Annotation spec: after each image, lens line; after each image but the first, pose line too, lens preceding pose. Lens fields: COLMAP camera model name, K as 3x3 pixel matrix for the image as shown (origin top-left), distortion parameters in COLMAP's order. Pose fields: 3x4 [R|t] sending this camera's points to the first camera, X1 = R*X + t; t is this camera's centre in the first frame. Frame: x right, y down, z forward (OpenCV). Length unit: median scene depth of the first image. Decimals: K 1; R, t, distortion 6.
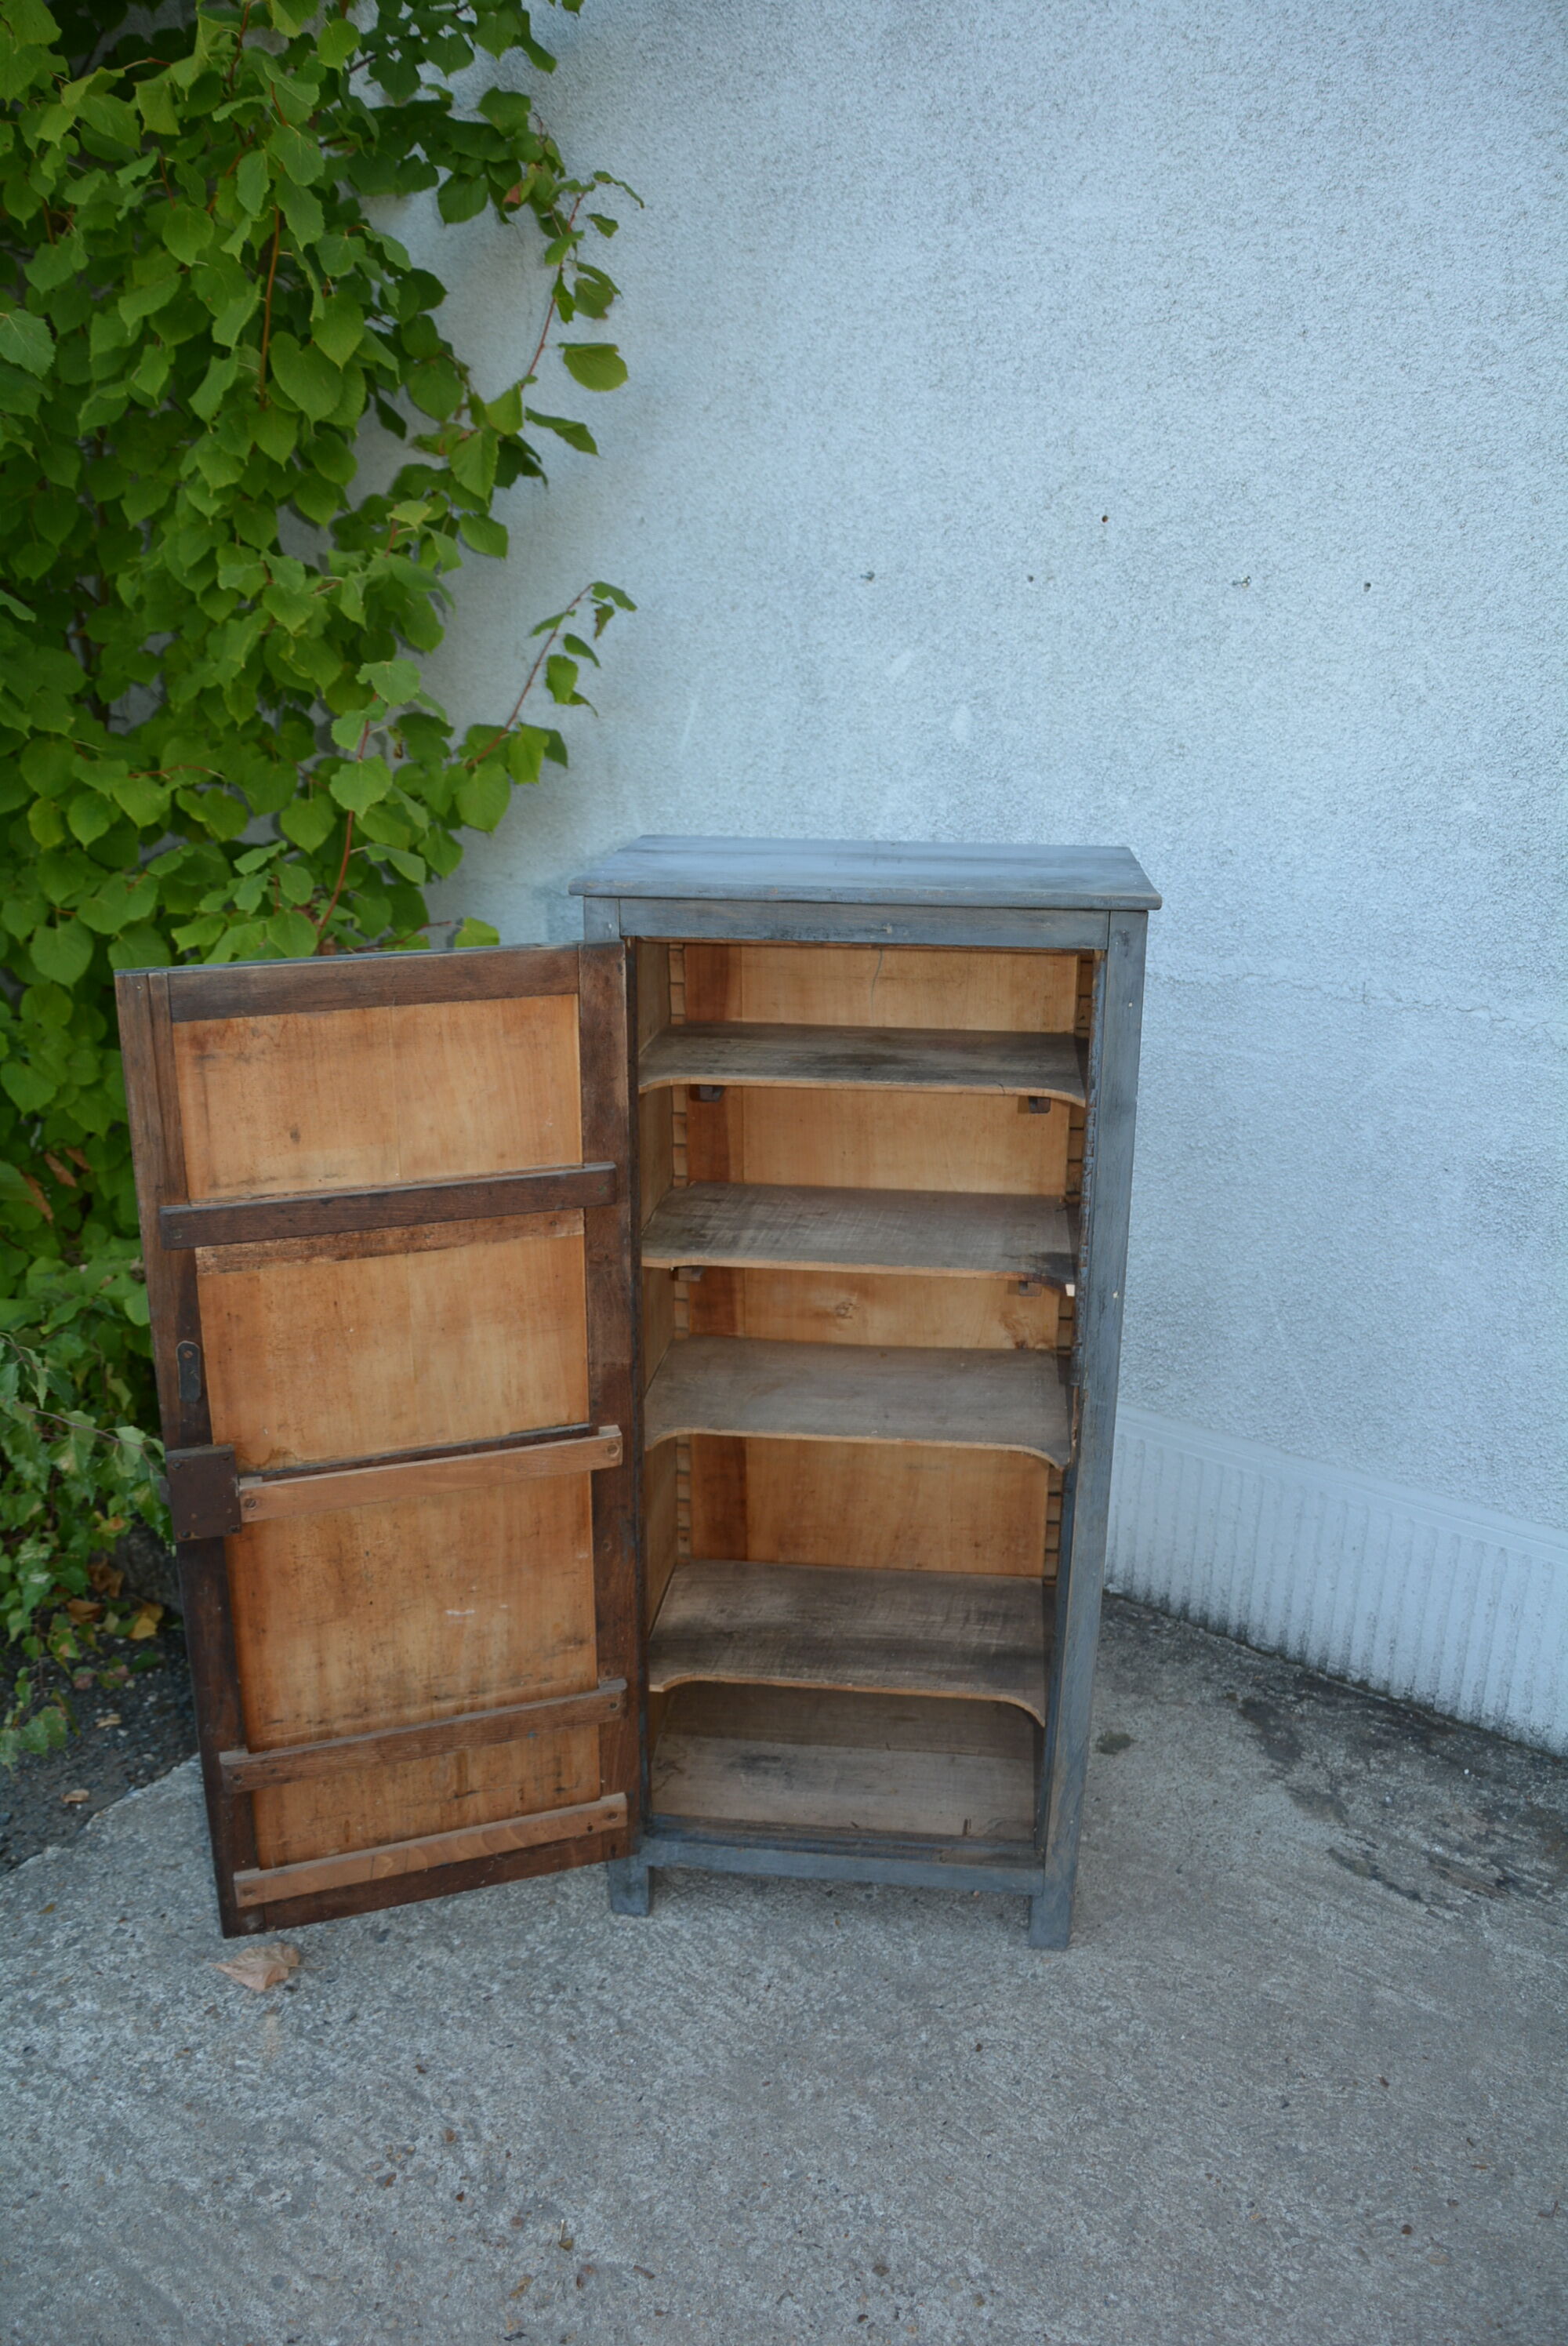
lens RADIAL K [[1758.0, 0, 788.1], [0, 1758.0, 1204.9], [0, 0, 1]] dist [-0.051262, 0.002934]
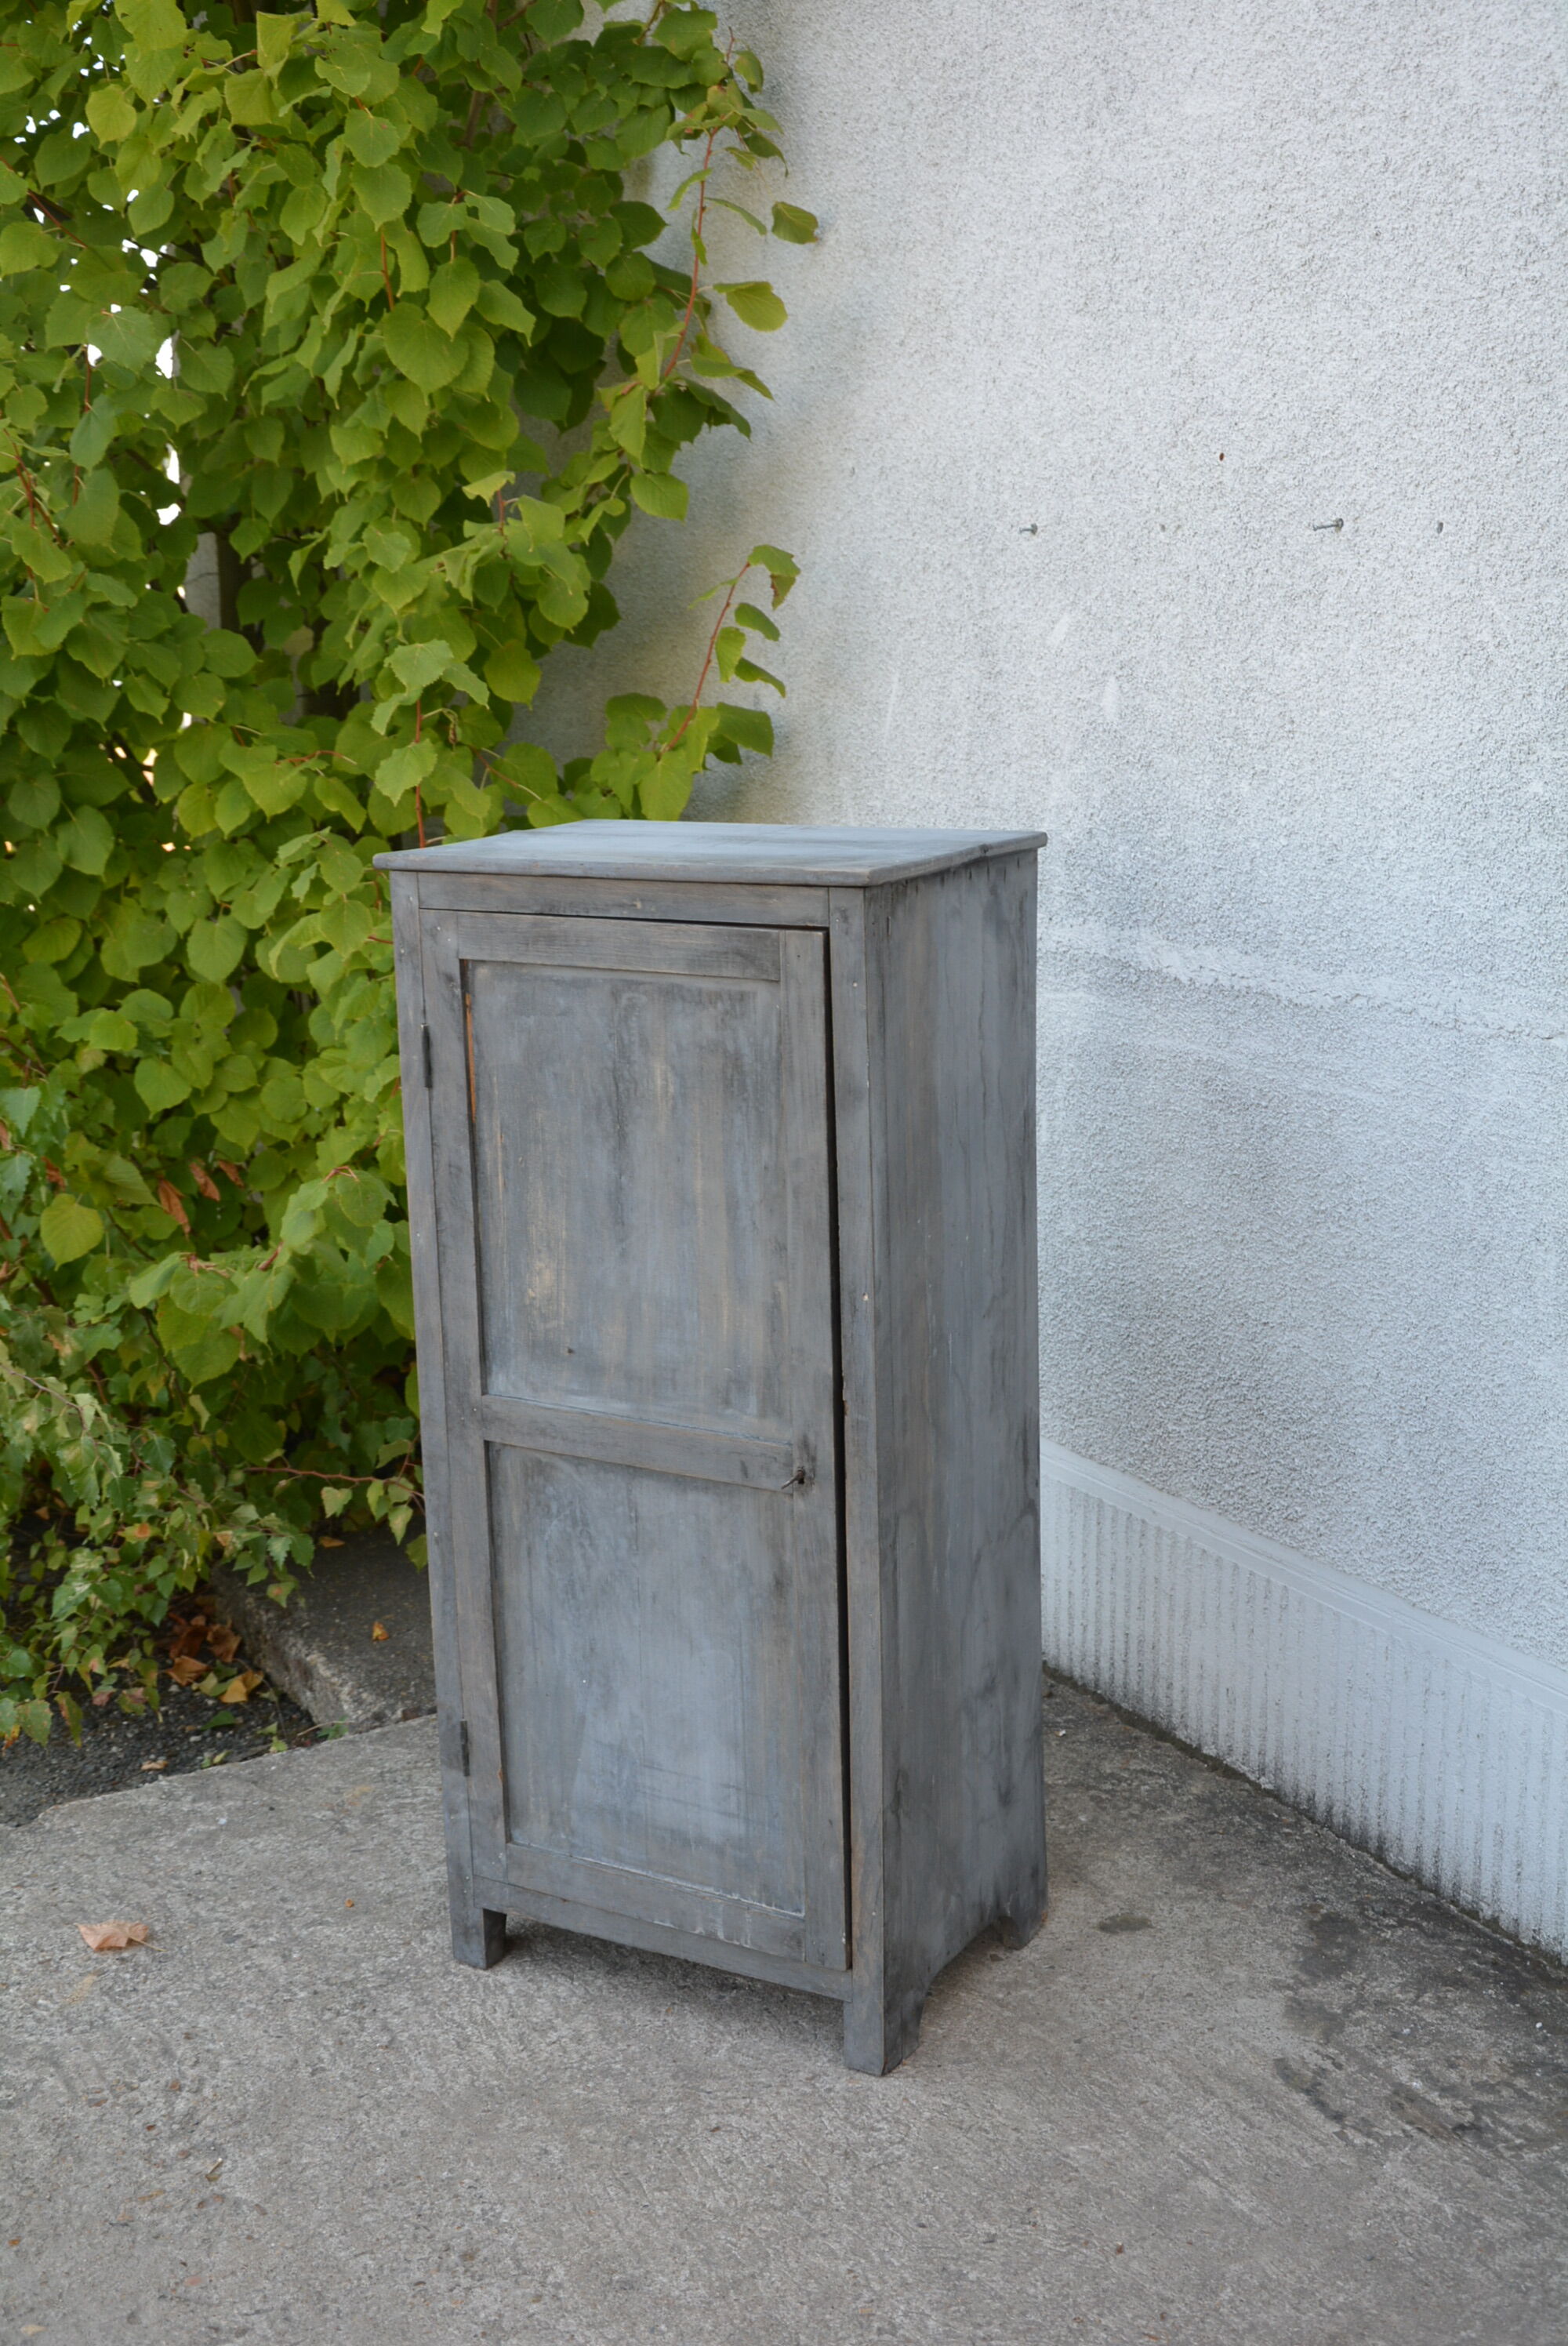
lens RADIAL K [[2795.1, 0, 814.0], [0, 2795.1, 1242.0], [0, 0, 1]] dist [-0.028403, 0.000000]
pose [[0.917826, 0.061948, -0.392121, 0.586552], [-0.092809, 0.993861, -0.060223, 0.090209], [0.385983, 0.091666, 0.917940, -0.301427]]
